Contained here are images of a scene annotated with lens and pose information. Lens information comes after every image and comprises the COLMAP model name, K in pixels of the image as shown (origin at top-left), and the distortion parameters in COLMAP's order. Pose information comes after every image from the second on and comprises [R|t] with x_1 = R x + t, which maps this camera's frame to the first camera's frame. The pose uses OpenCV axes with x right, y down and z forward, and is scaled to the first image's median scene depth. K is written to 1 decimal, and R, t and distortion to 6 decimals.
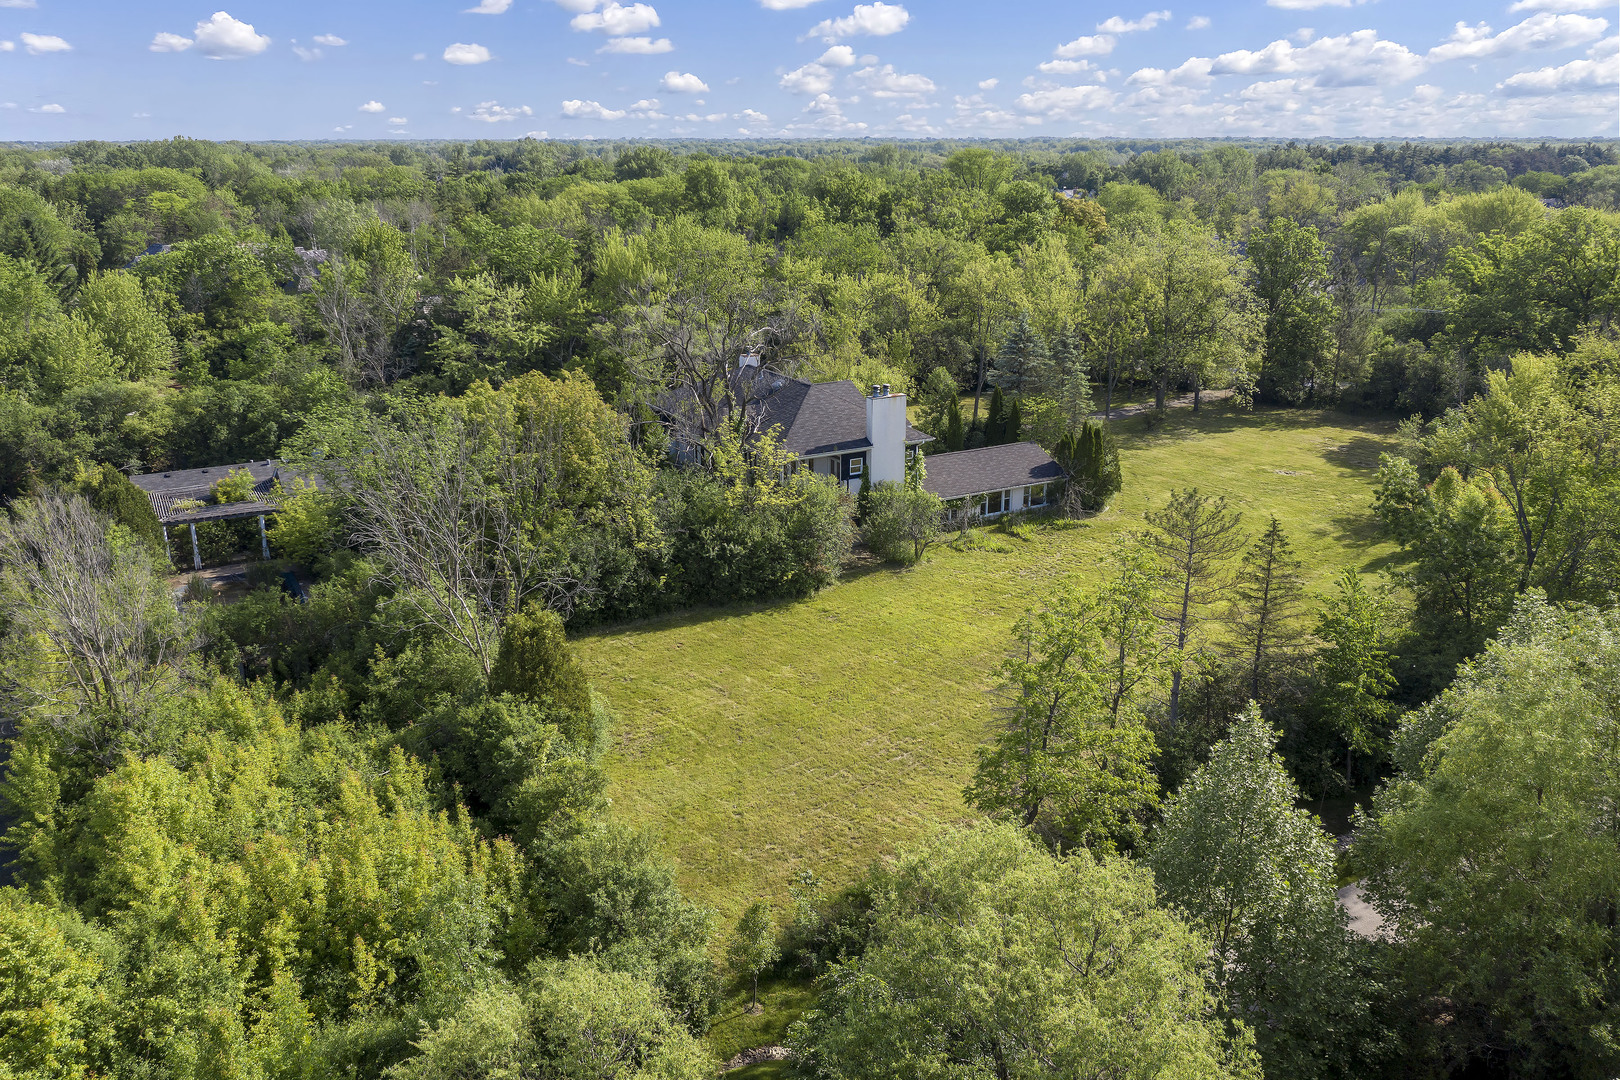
lens RADIAL K [[1310.1, 0, 809.3], [0, 1310.1, 534.6], [0, 0, 1]] dist [-0.011000, -0.010292]
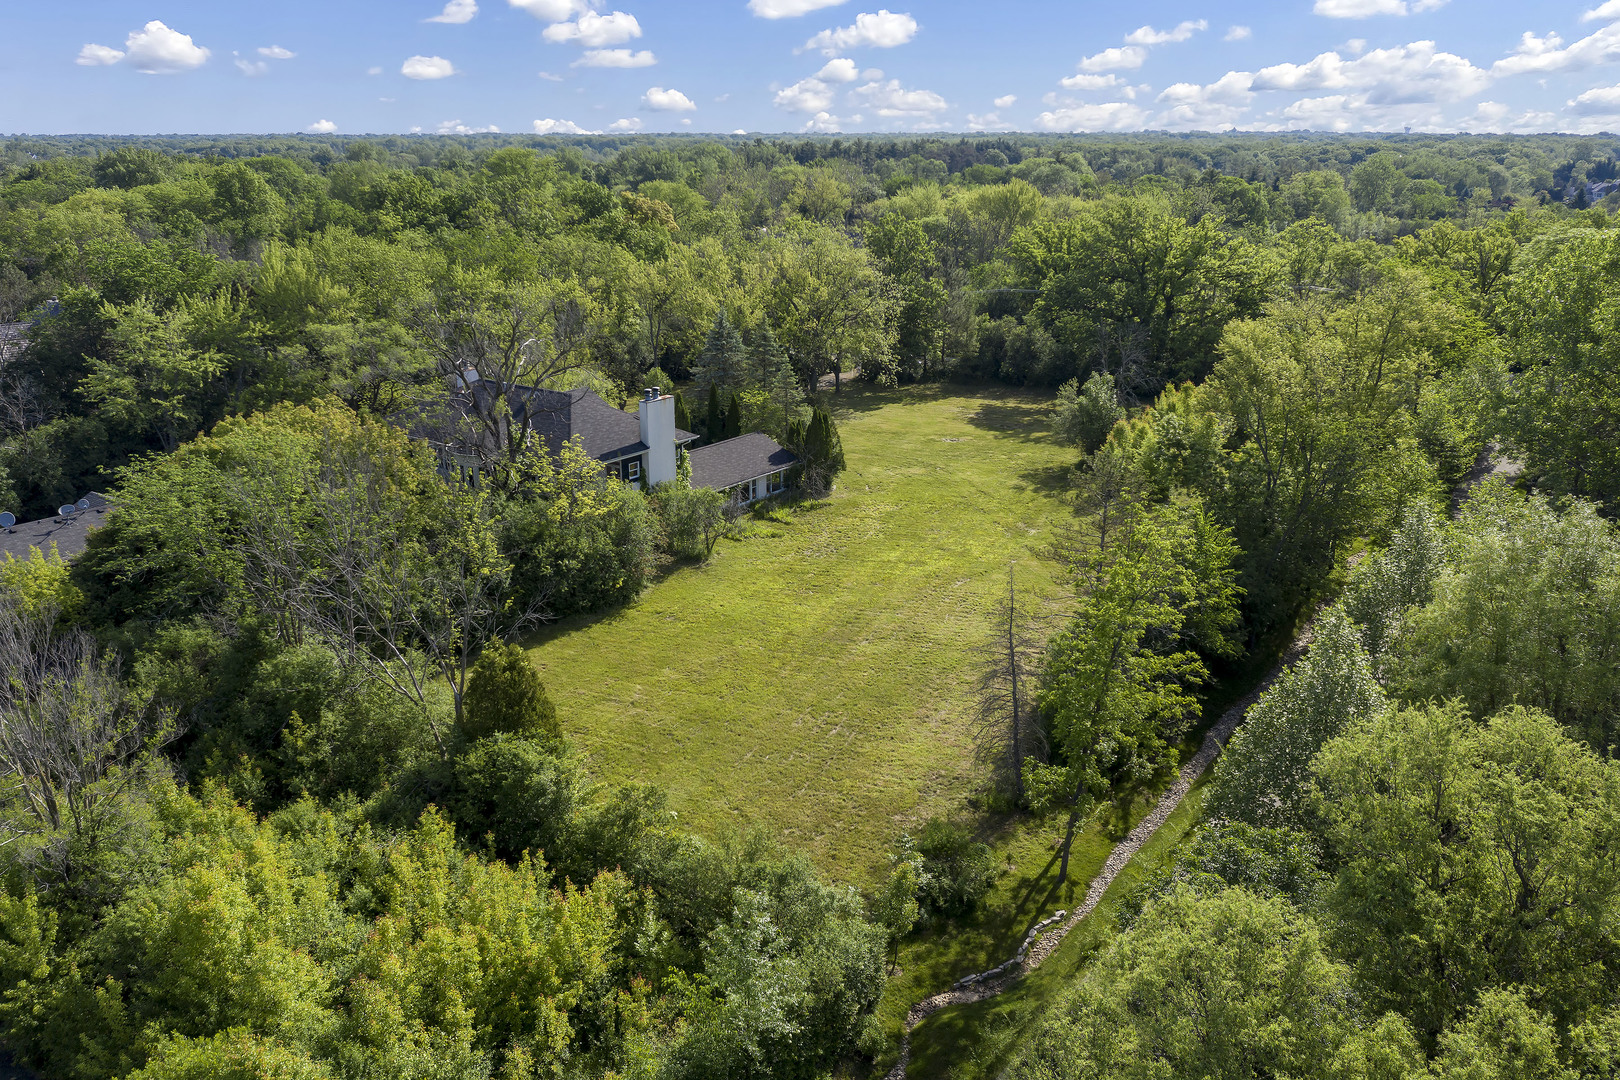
lens RADIAL K [[1310.1, 0, 808.1], [0, 1310.1, 544.5], [0, 0, 1]] dist [-0.011000, -0.010292]
pose [[0.911840, -0.121428, 0.392178, -0.224559], [0.117182, 0.992499, 0.034846, -0.013353], [-0.393467, 0.014182, 0.919229, 0.016584]]
